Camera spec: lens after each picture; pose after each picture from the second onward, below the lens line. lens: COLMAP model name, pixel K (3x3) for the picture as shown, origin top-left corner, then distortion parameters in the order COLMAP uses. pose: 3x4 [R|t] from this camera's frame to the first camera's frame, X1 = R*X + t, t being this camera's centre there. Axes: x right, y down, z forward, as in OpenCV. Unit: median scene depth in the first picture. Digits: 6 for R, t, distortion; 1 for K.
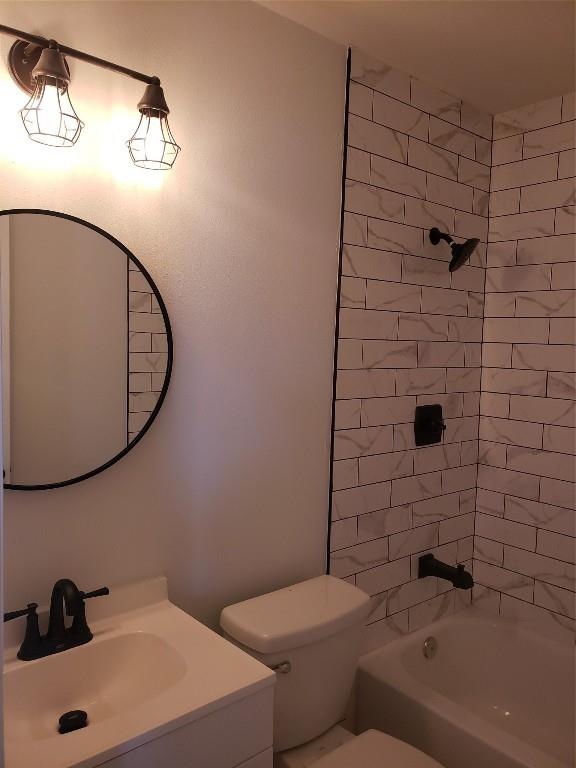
lens RADIAL K [[604.2, 0, 285.9], [0, 604.2, 376.2], [0, 0, 1]] dist [0.022948, -0.003882]
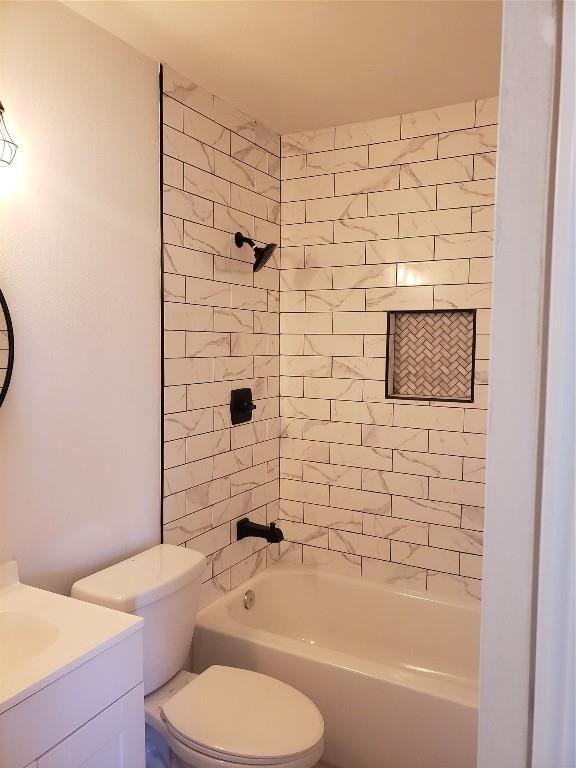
lens RADIAL K [[597.5, 0, 287.0], [0, 597.5, 382.1], [0, 0, 1]] dist [0.169196, -0.404672]
pose [[0.934892, -0.043029, 0.352314, -0.080576], [0.037565, 0.999045, 0.022333, 0.013541], [-0.352939, -0.007644, 0.935615, -0.092648]]
